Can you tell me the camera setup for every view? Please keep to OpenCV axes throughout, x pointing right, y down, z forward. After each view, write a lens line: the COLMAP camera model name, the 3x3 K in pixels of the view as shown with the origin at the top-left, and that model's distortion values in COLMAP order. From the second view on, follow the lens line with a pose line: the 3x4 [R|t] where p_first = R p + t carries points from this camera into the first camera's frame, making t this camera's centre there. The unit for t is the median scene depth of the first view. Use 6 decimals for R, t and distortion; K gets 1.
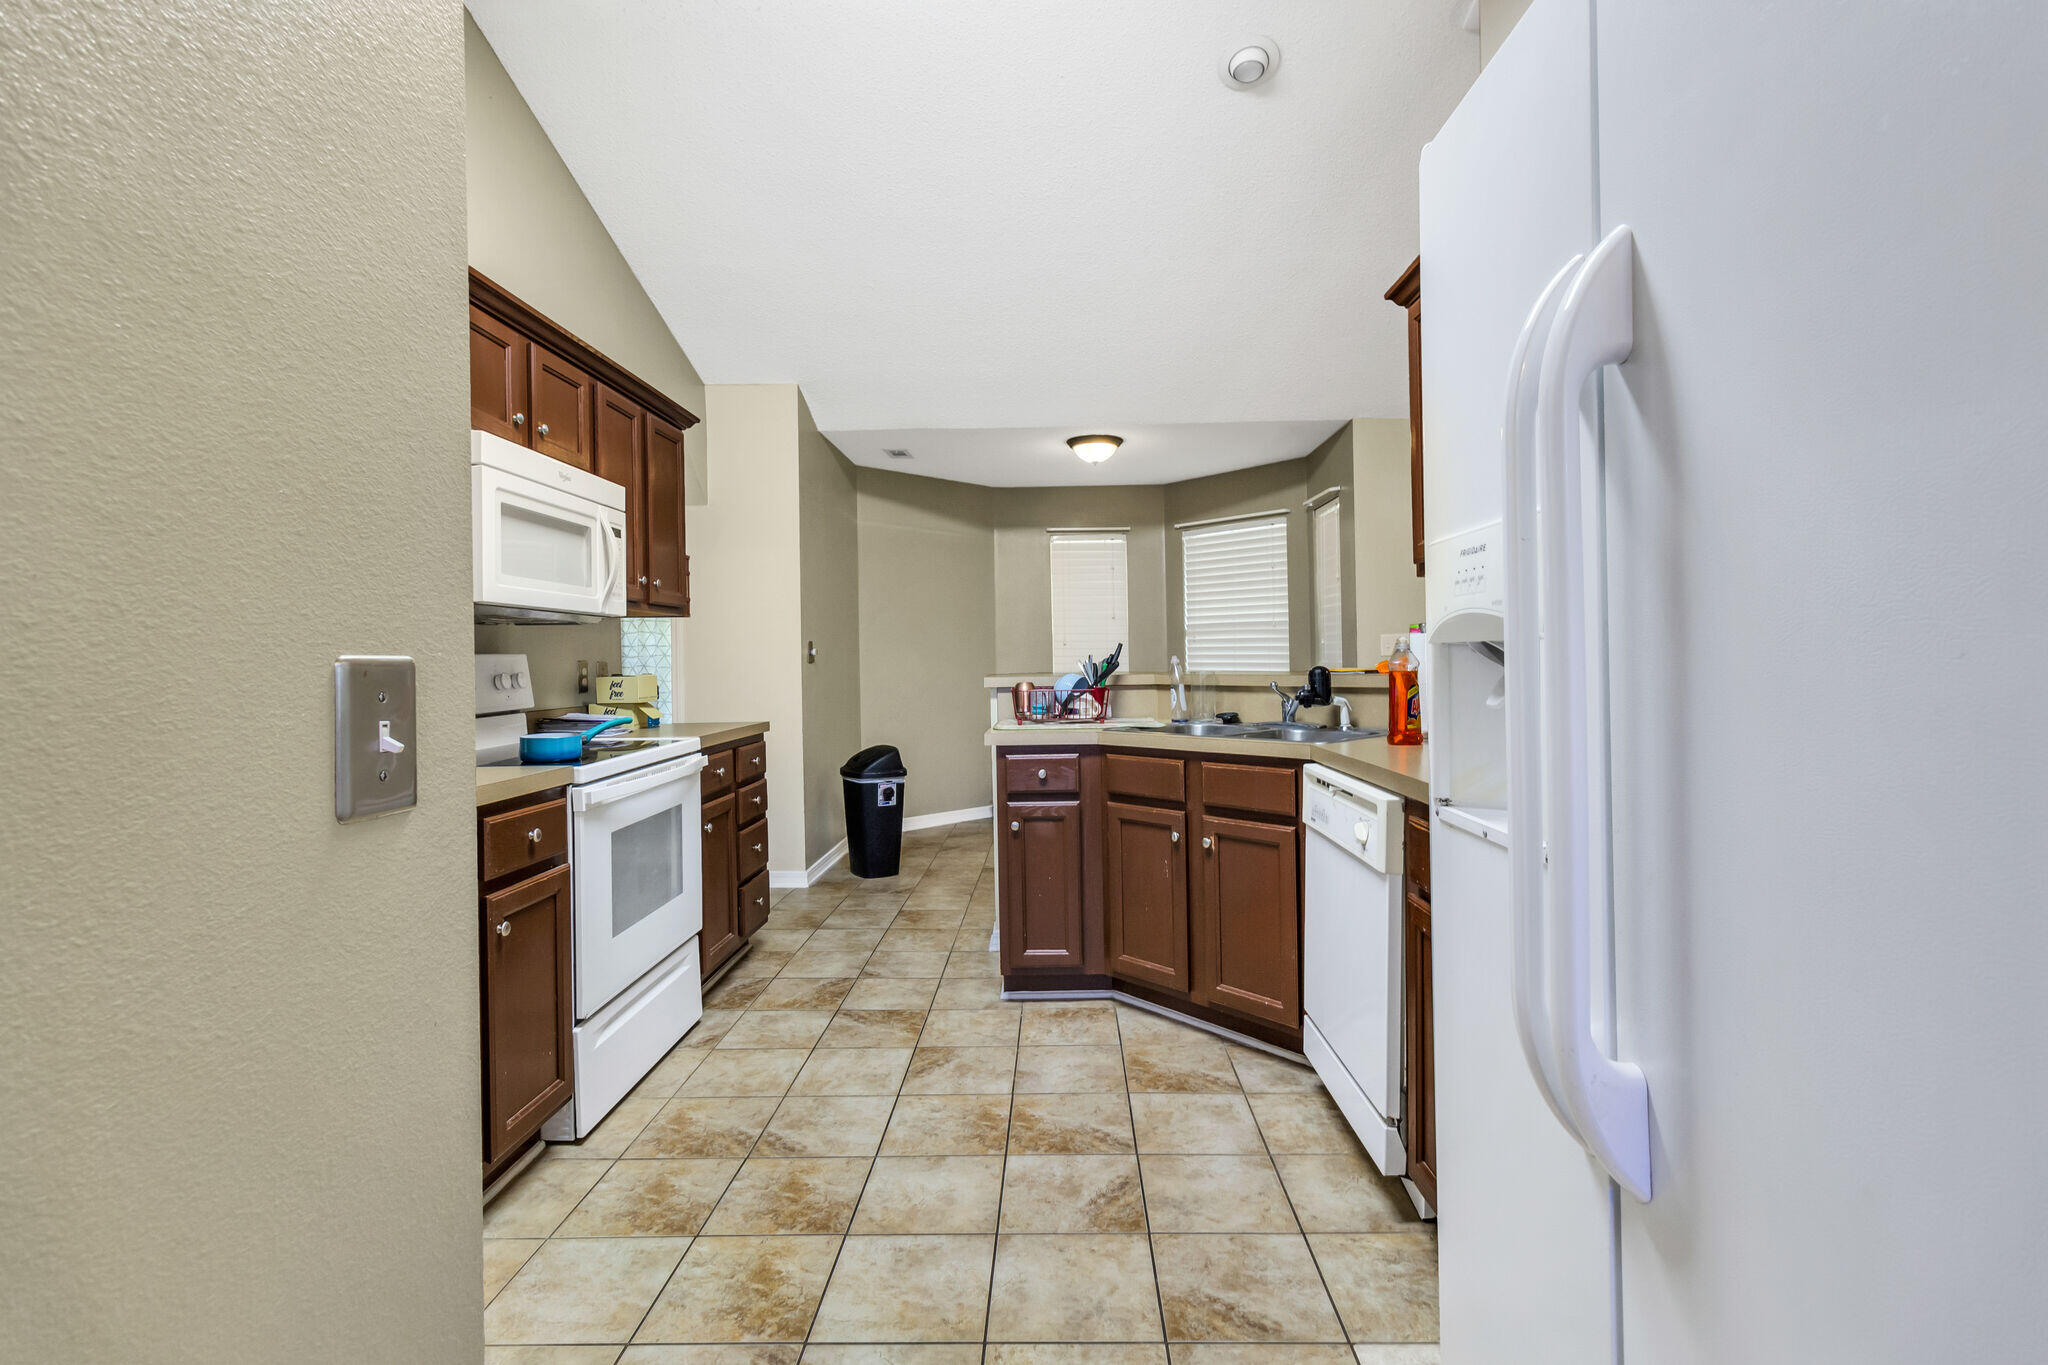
lens RADIAL K [[934.2, 0, 1051.7], [0, 934.2, 652.8], [0, 0, 1]] dist [0.000221, 0.000001]
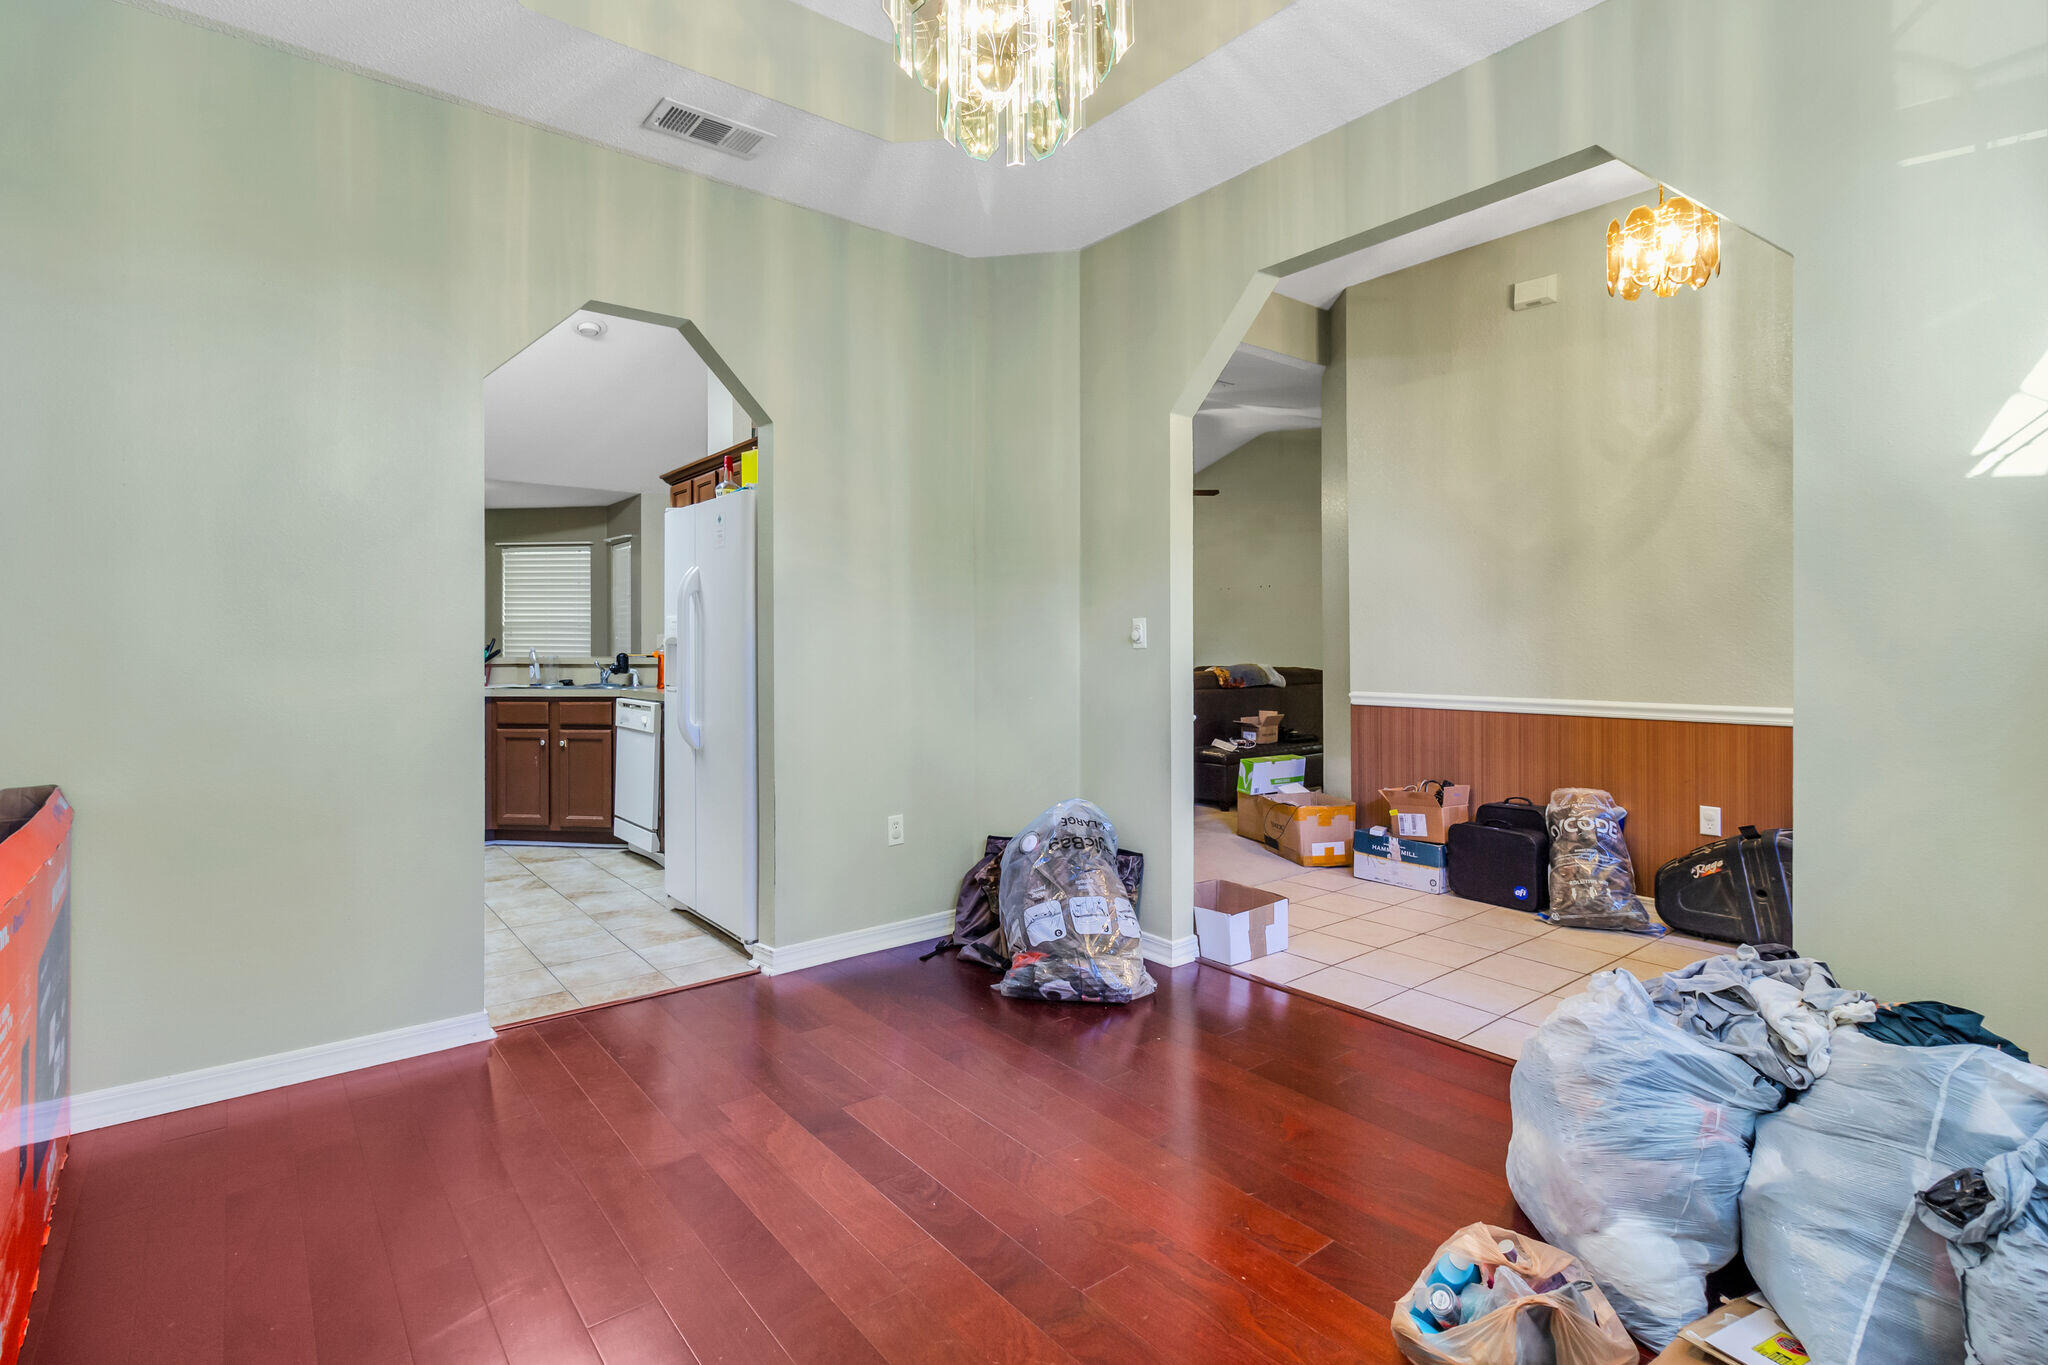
lens RADIAL K [[966.3, 0, 1009.7], [0, 966.3, 640.6], [0, 0, 1]] dist [0.000432, -0.000102]
pose [[0.775390, 0.019147, 0.631193, -0.352716], [-0.014896, 0.999817, -0.012029, 0.000828], [-0.631307, -0.000075, 0.775533, -1.049201]]
